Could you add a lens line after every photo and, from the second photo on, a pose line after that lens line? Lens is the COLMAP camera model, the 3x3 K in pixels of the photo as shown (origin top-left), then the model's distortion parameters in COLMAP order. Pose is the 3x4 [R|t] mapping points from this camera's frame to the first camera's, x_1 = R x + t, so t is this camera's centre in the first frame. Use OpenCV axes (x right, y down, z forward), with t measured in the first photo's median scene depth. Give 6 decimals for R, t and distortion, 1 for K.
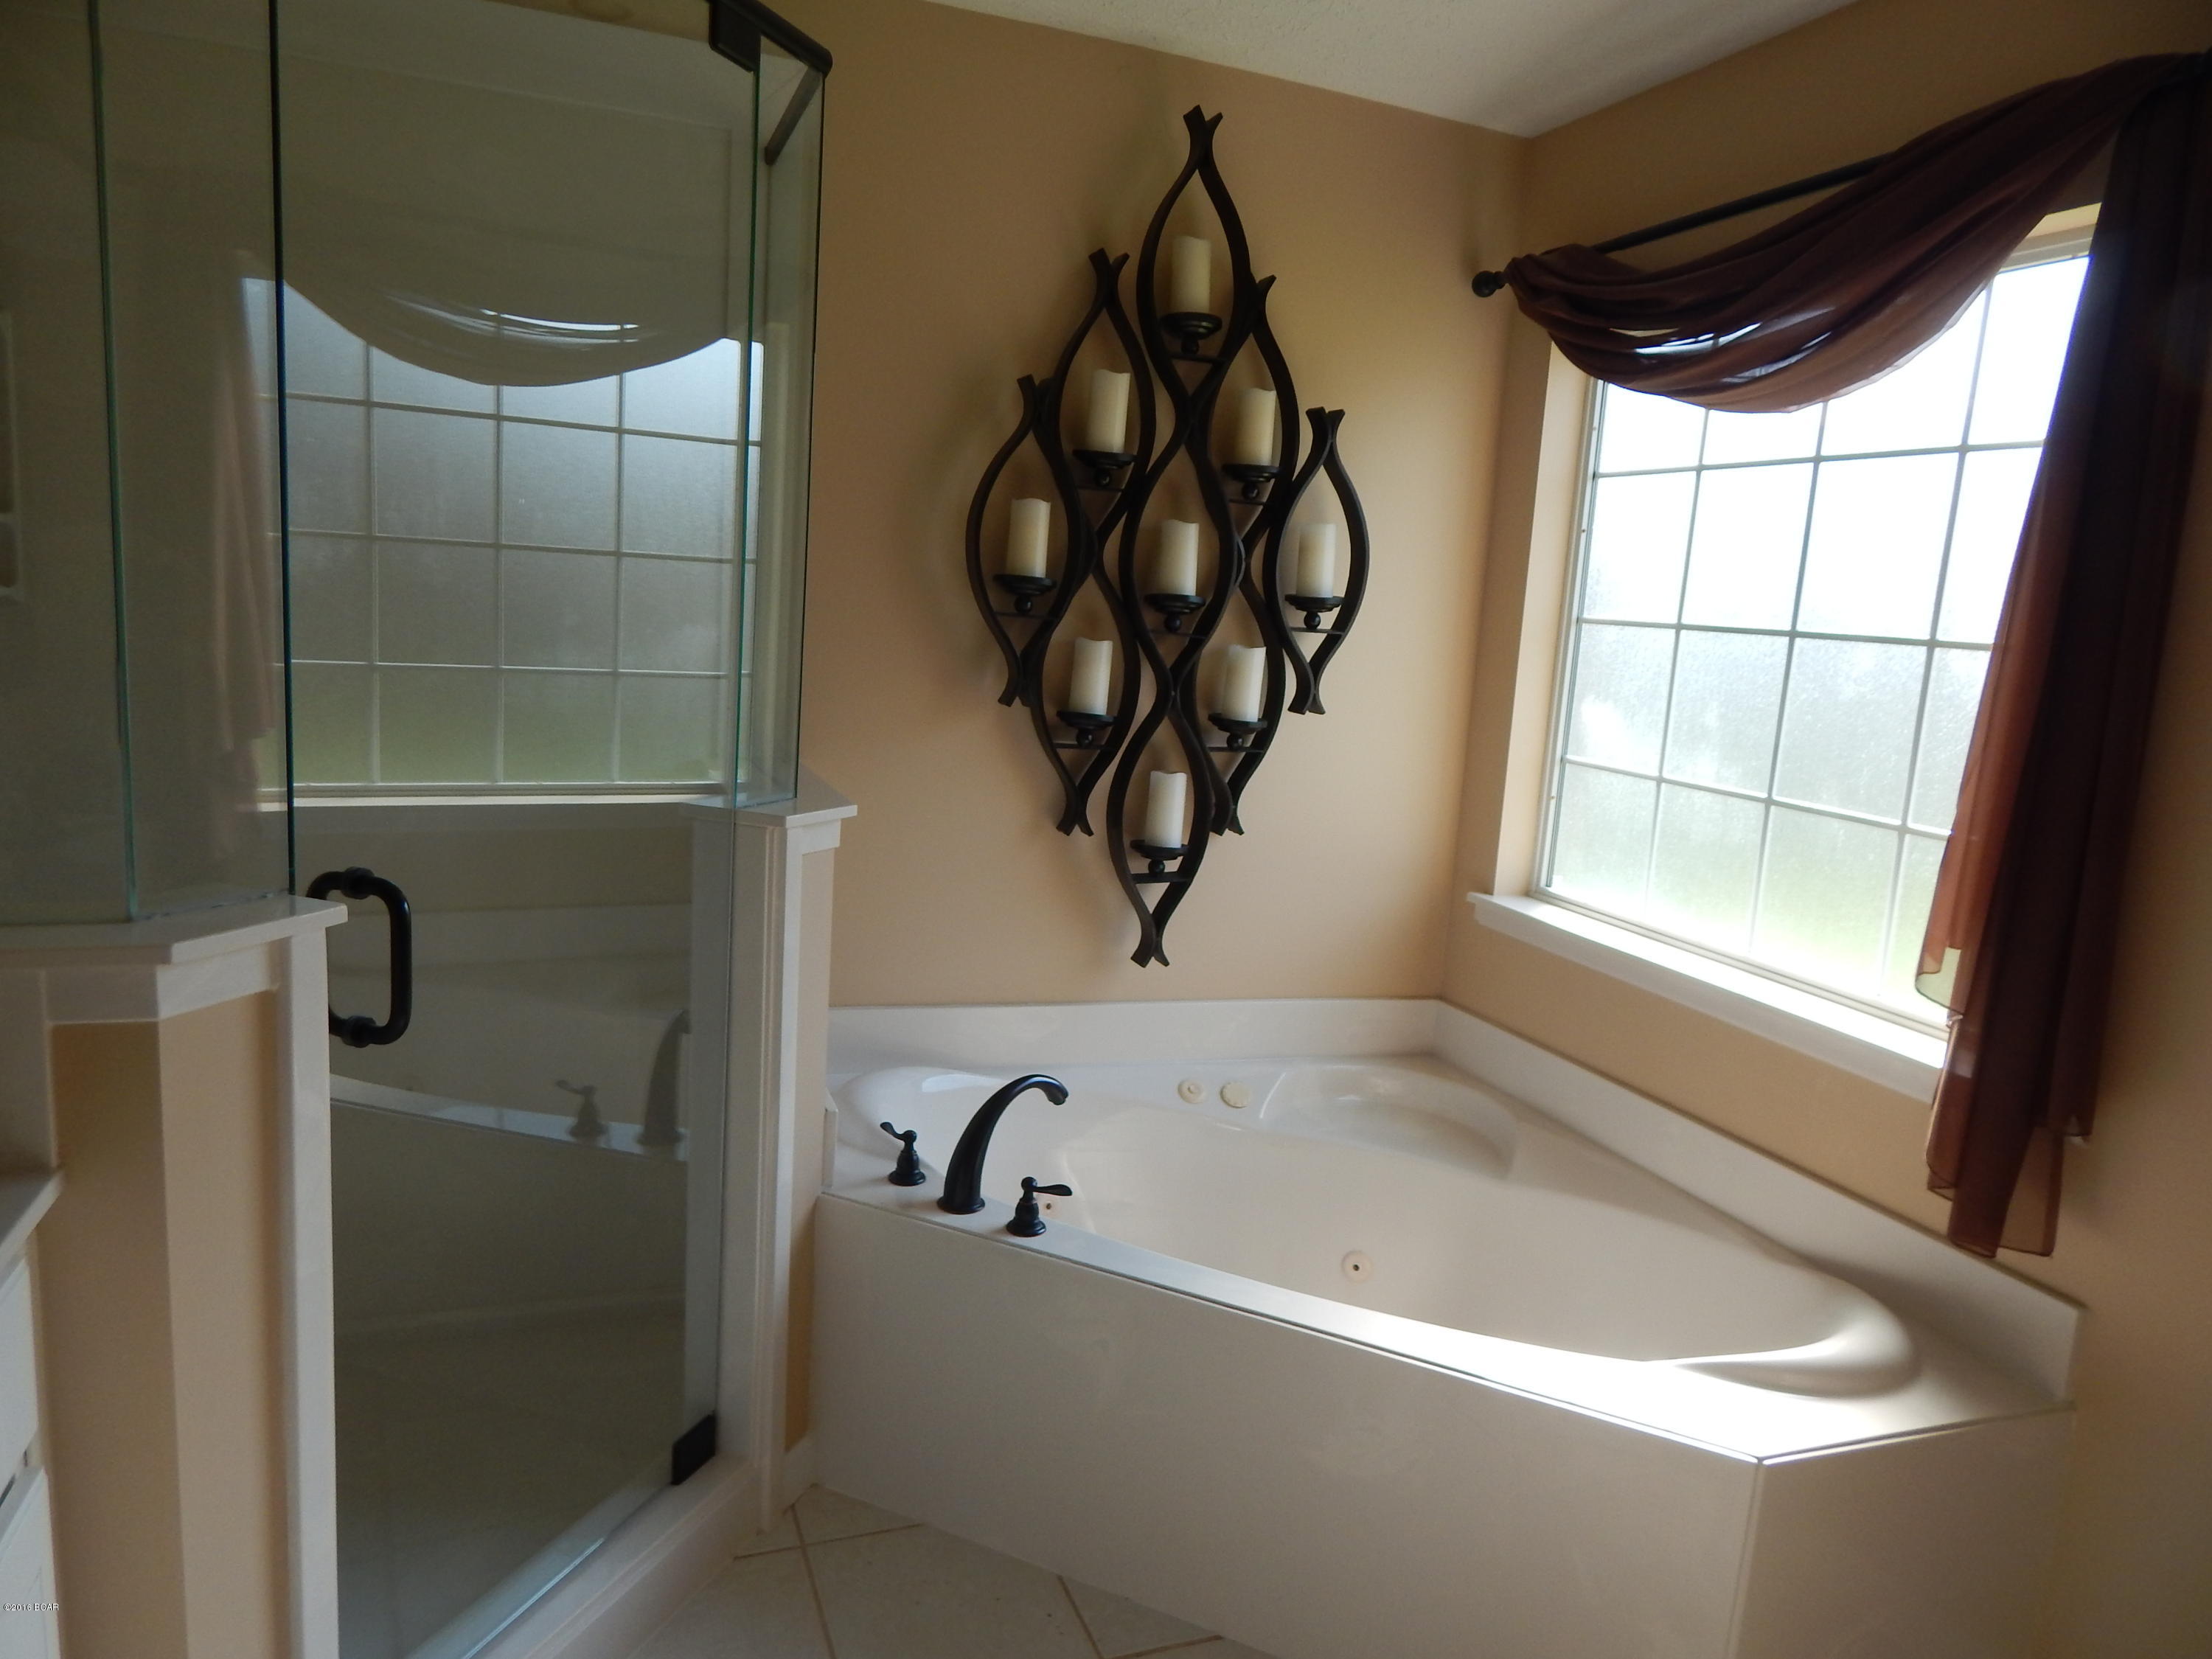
lens RADIAL K [[1443.8, 0, 1093.6], [0, 1443.8, 825.3], [0, 0, 1]] dist [0.015963, -0.025204]
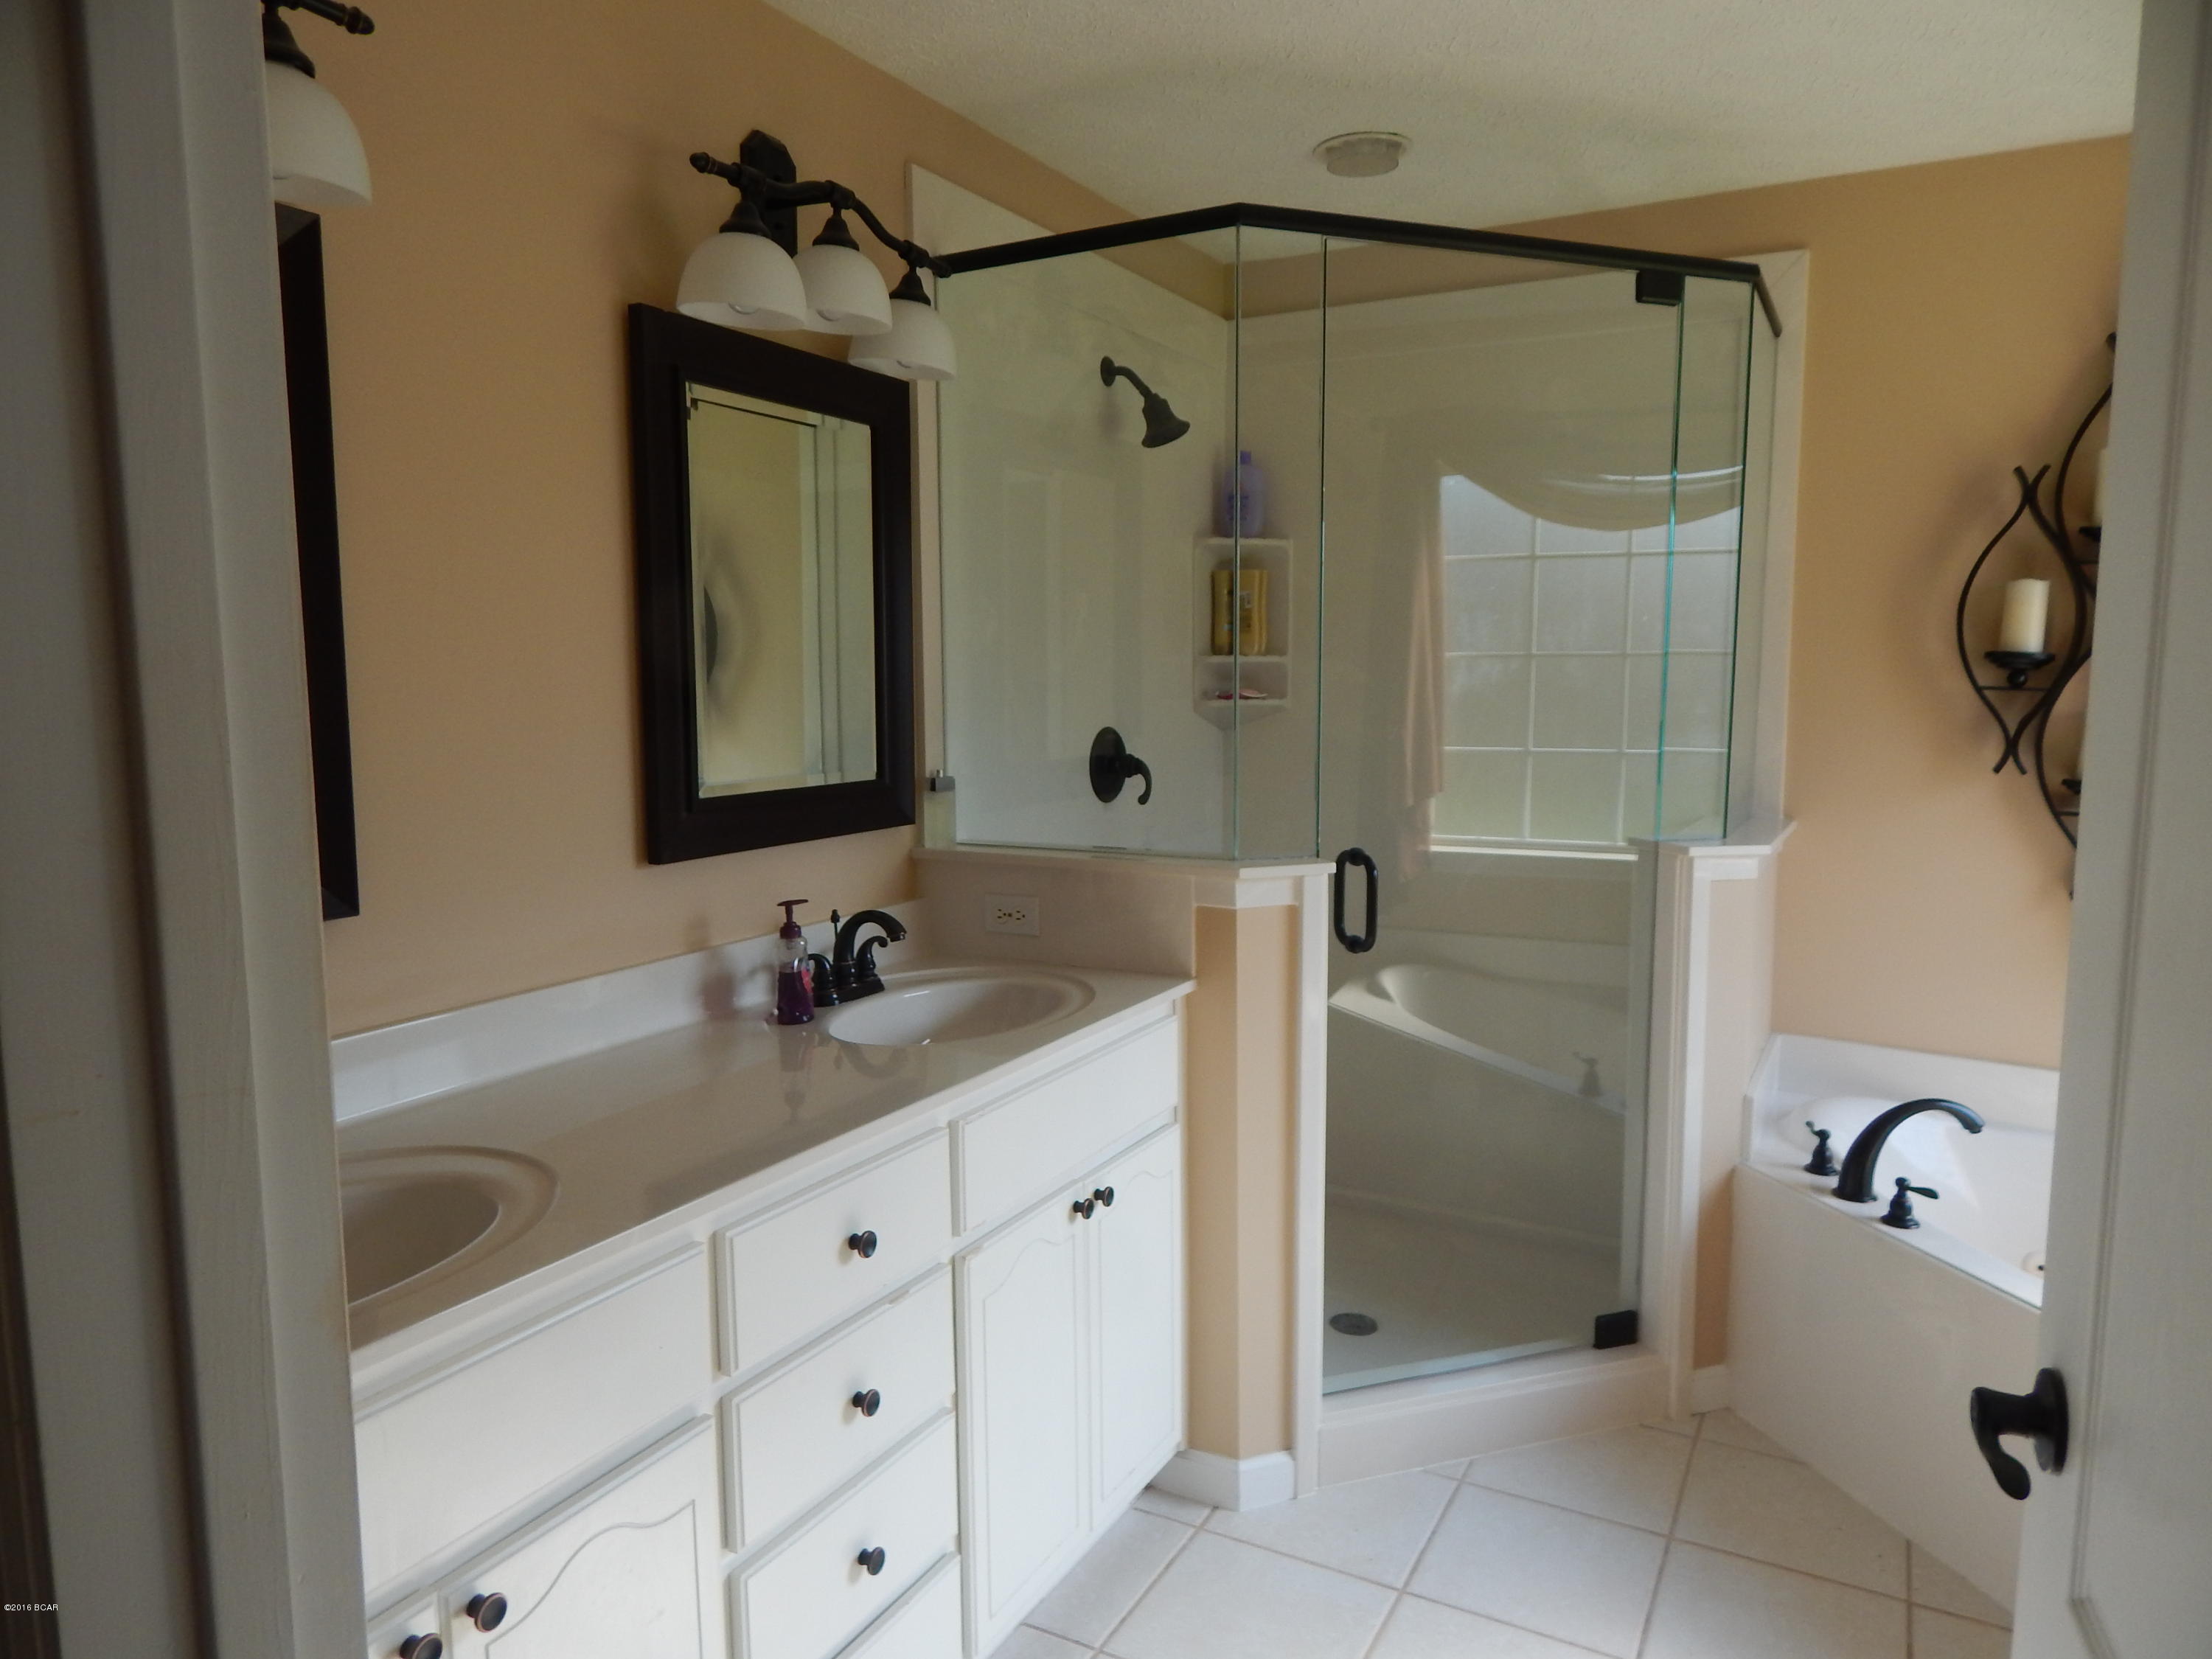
lens RADIAL K [[1443.8, 0, 1093.6], [0, 1443.8, 825.3], [0, 0, 1]] dist [0.015963, -0.025204]
pose [[0.643747, 0.023462, -0.764879, 0.389281], [-0.079354, 0.996188, -0.036230, 0.056154], [0.761113, 0.084019, 0.643154, -0.230202]]
